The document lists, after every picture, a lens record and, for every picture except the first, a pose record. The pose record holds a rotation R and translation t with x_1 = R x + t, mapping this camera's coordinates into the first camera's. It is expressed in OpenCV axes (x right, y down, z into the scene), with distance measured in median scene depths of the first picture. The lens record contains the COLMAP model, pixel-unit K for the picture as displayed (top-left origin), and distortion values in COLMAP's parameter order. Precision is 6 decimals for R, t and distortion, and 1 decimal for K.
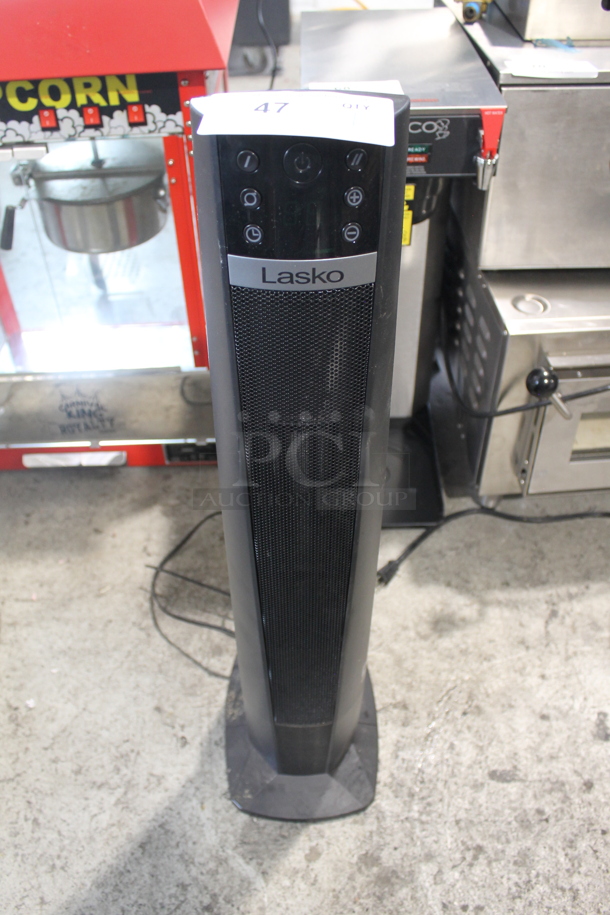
lens RADIAL K [[883.0, 0, 304.2], [0, 883.0, 458.2], [0, 0, 1]] dist [0.016253, 0.000000]
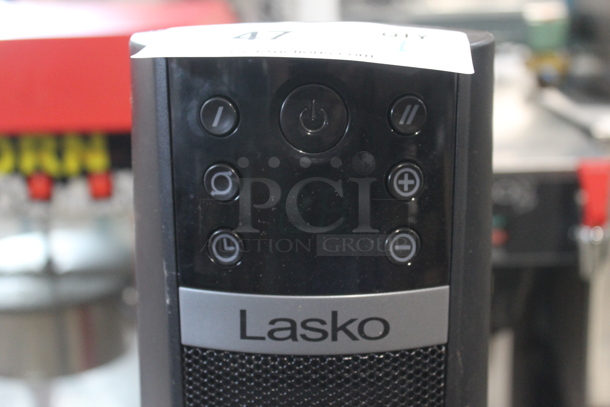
lens RADIAL K [[965.8, 0, 305.6], [0, 965.8, 202.9], [0, 0, 1]] dist [-0.053128, 0.000000]
pose [[0.999328, 0.002978, -0.036520, 0.015705], [-0.020458, 0.872215, -0.488694, 0.019372], [0.030398, 0.489113, 0.871690, 0.478828]]
